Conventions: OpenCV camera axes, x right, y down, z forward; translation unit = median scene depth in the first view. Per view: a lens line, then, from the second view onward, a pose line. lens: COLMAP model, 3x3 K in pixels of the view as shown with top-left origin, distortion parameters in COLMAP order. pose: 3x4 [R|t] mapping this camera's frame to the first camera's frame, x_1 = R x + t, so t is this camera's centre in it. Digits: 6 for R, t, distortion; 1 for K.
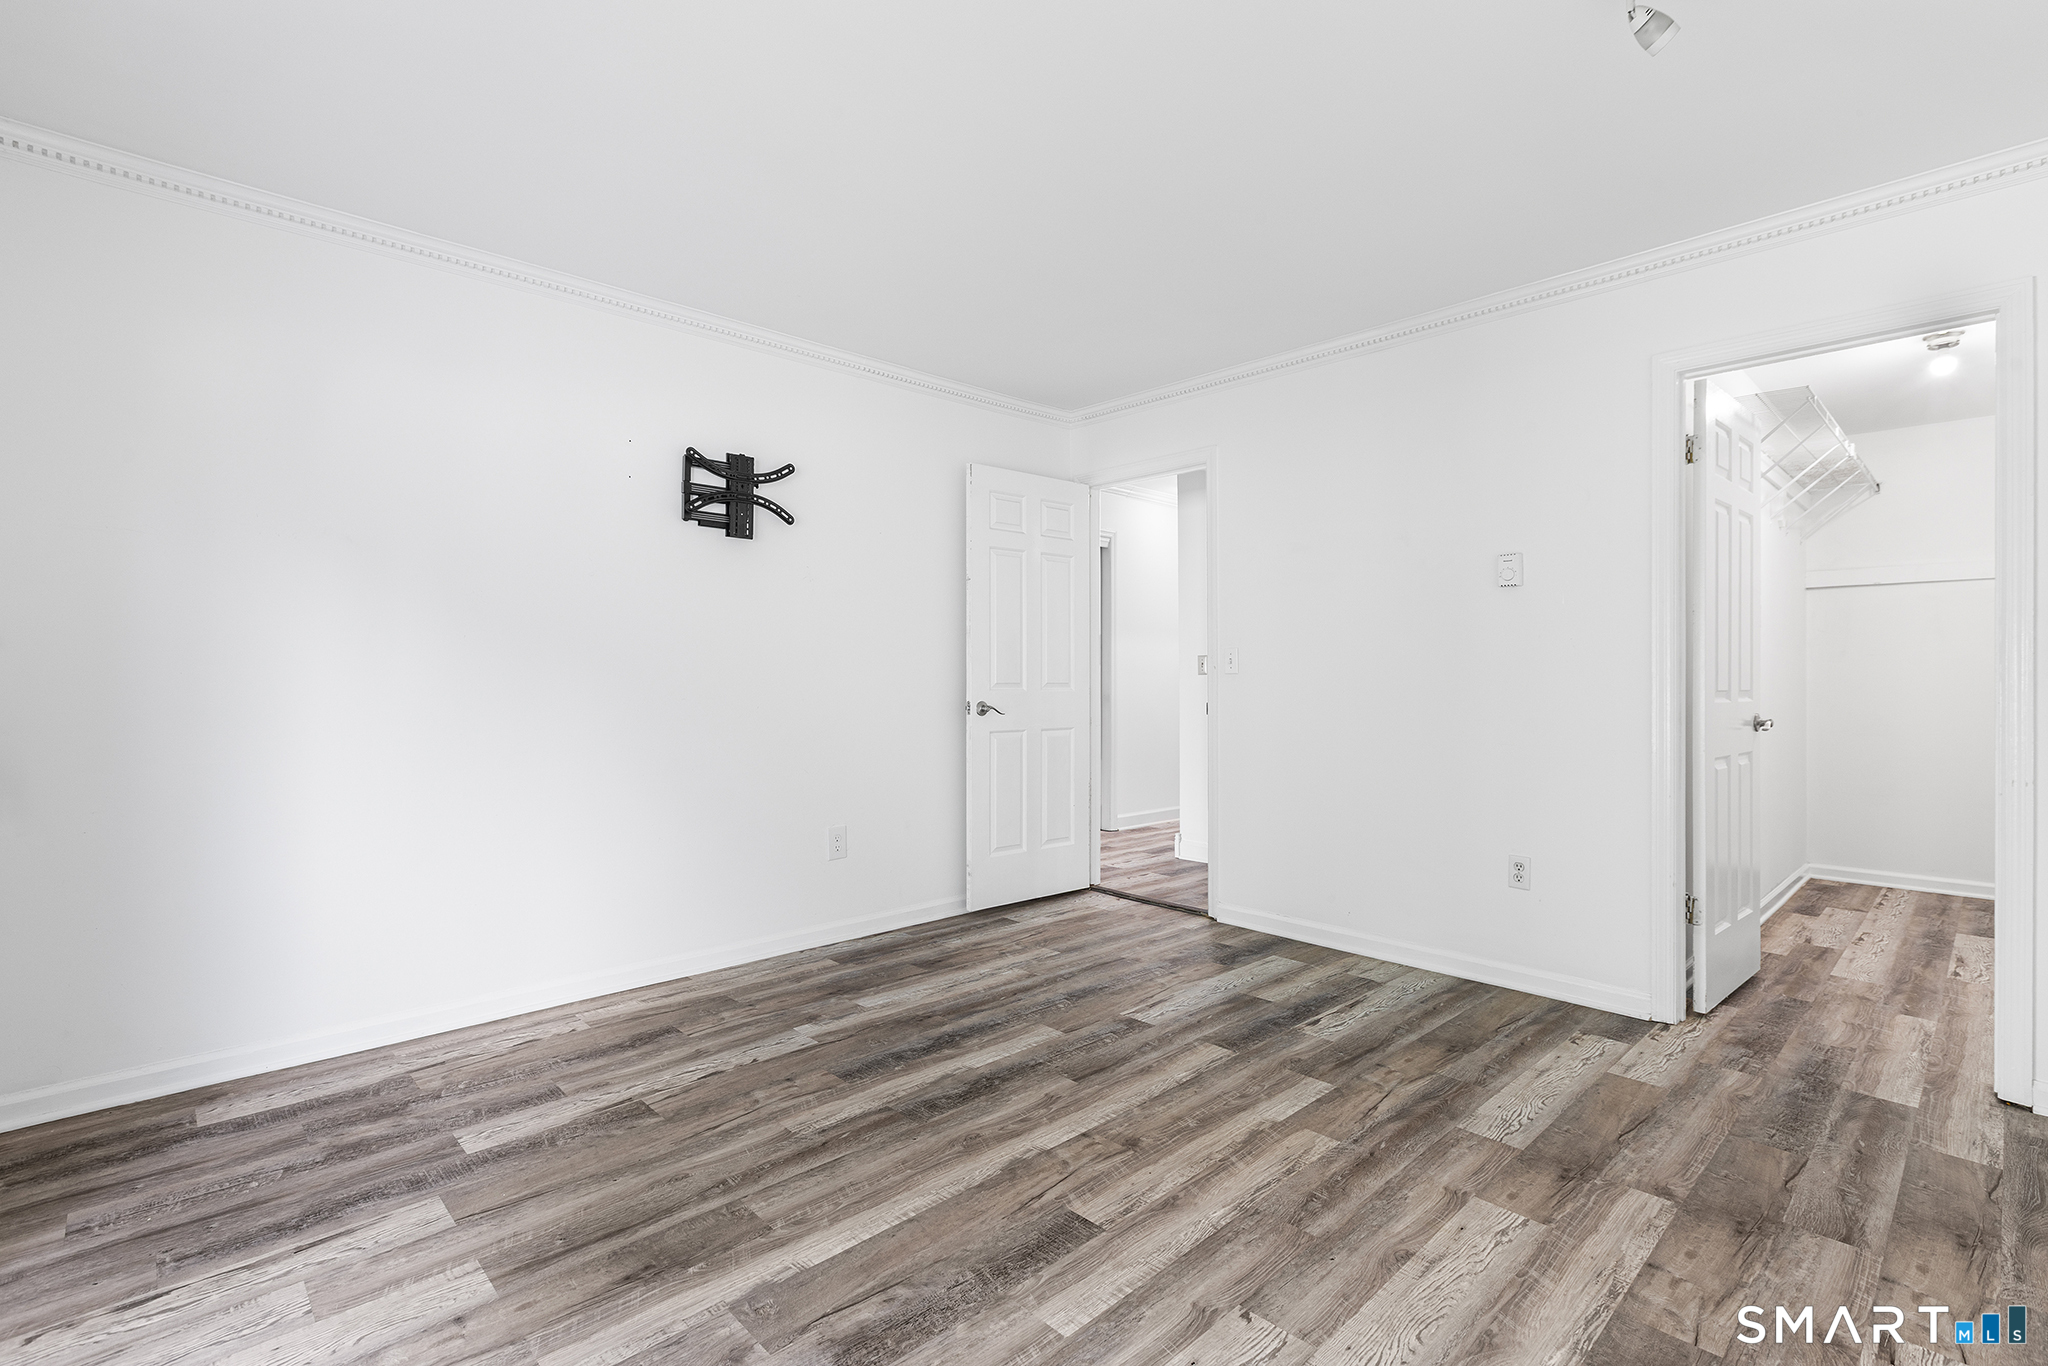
lens RADIAL K [[928.1, 0, 1022.8], [0, 928.1, 674.9], [0, 0, 1]] dist [-0.000067, 0.000774]
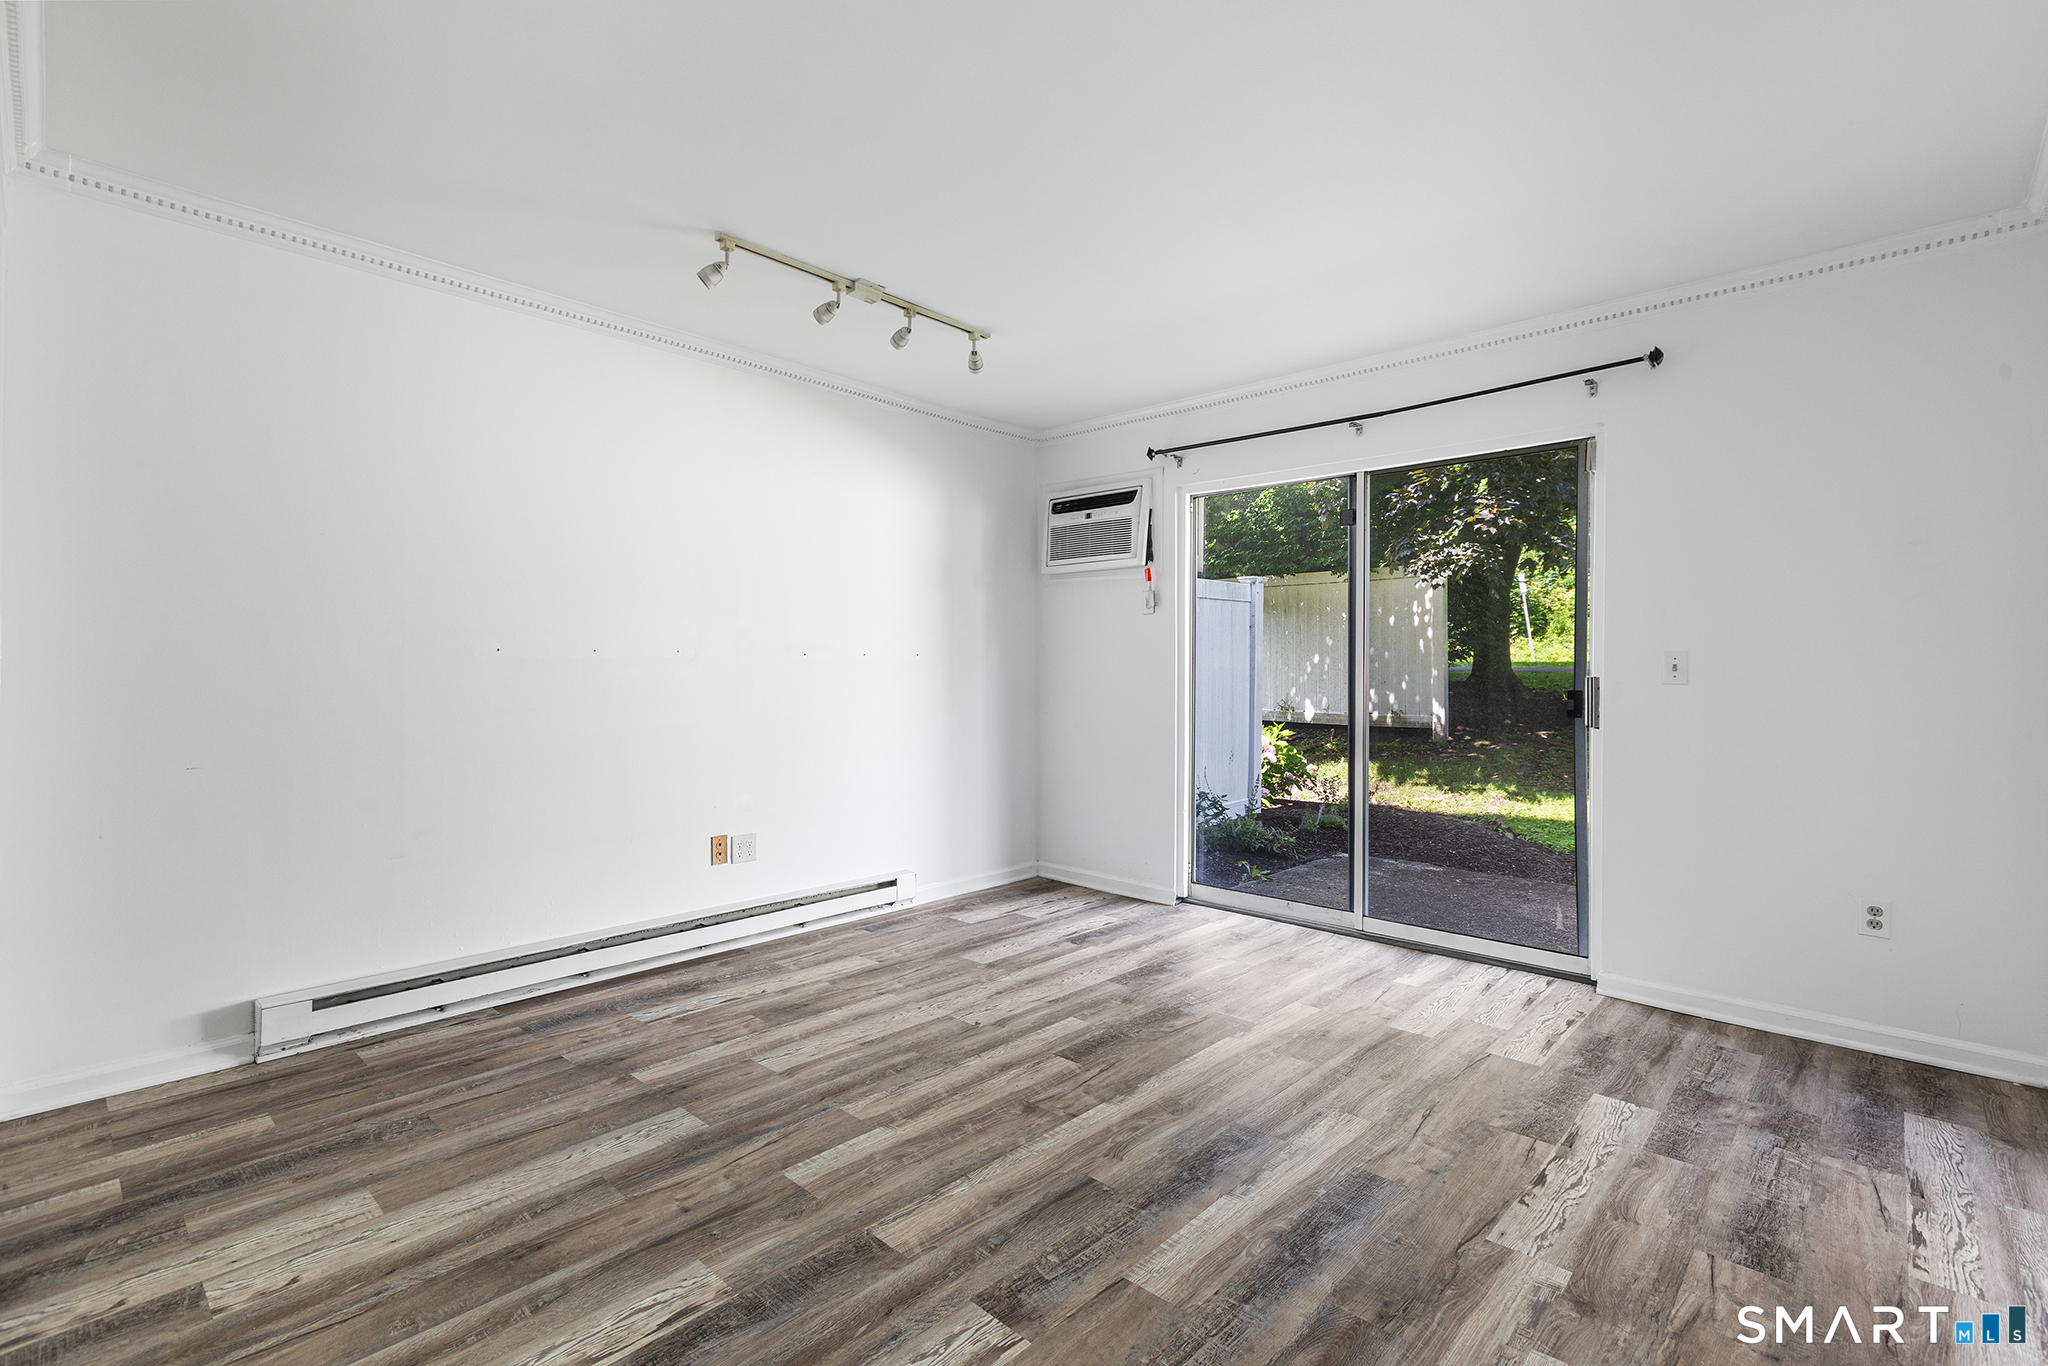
lens RADIAL K [[928.1, 0, 1030.2], [0, 928.1, 680.4], [0, 0, 1]] dist [-0.000067, 0.000774]
pose [[-0.997369, -0.005535, -0.072279, 0.187801], [-0.005737, 0.999980, 0.002593, -0.004460], [0.072263, 0.003000, -0.997381, 1.975422]]
